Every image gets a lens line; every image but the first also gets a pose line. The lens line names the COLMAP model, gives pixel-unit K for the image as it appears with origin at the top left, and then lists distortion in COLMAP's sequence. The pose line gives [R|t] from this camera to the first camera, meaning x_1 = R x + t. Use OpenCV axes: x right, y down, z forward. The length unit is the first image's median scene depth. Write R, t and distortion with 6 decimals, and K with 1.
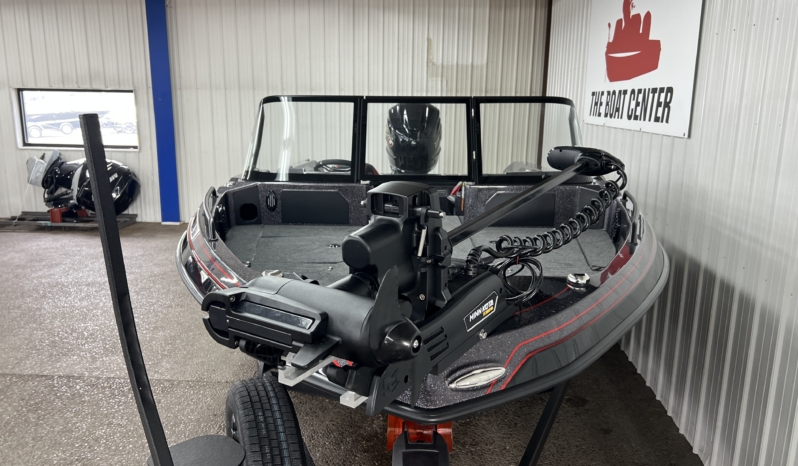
lens RADIAL K [[624.1, 0, 400.7], [0, 624.1, 240.3], [0, 0, 1]] dist [0.081650, -0.092968]
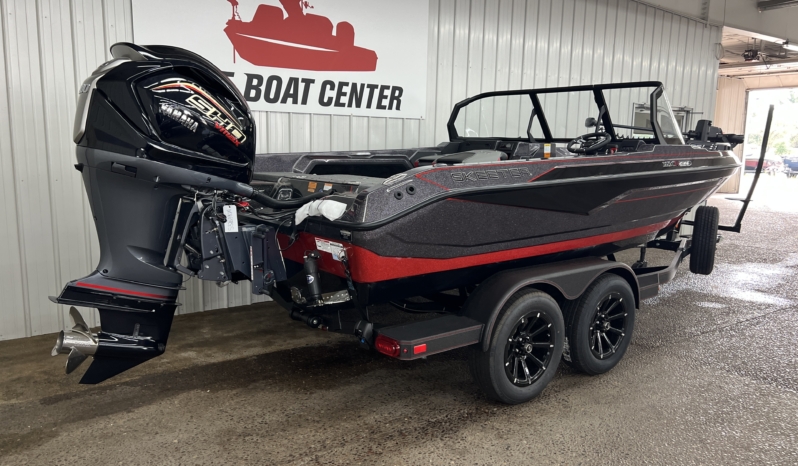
lens RADIAL K [[624.1, 0, 400.7], [0, 624.1, 240.3], [0, 0, 1]] dist [0.081650, -0.092968]
pose [[-0.650817, -0.146029, 0.745059, -0.695914], [0.136298, 0.942915, 0.303867, -0.313098], [-0.746901, 0.299312, -0.593761, 1.791916]]
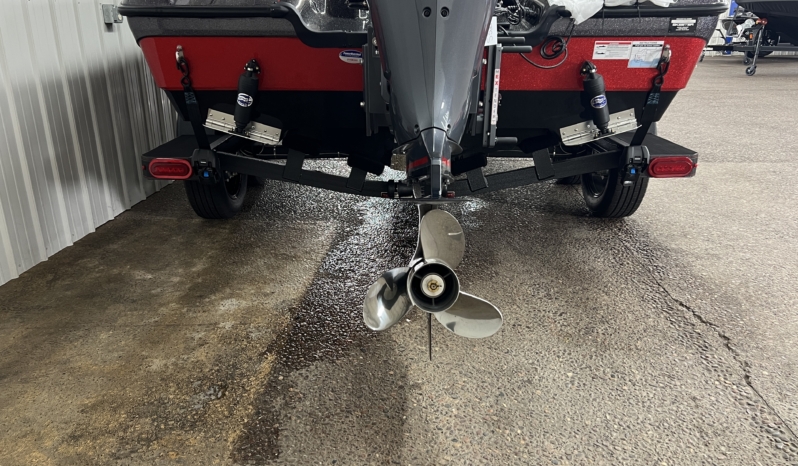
lens RADIAL K [[616.7, 0, 398.9], [0, 616.7, 236.7], [0, 0, 1]] dist [0.030201, 0.004860]
pose [[-0.999654, -0.004594, -0.025893, 0.062279], [-0.017431, 0.853012, 0.521600, -0.237524], [0.019691, 0.521871, -0.852797, 1.945240]]
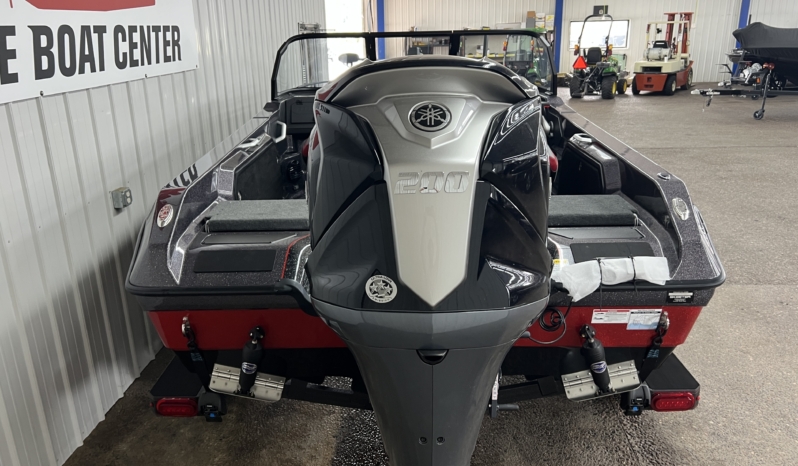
lens RADIAL K [[618.3, 0, 399.0], [0, 618.3, 233.0], [0, 0, 1]] dist [0.026610, -0.001773]
pose [[-0.999918, 0.007861, -0.010147, 0.055478], [0.001505, 0.856882, 0.515510, -0.426819], [0.012747, 0.515453, -0.856823, 1.840069]]
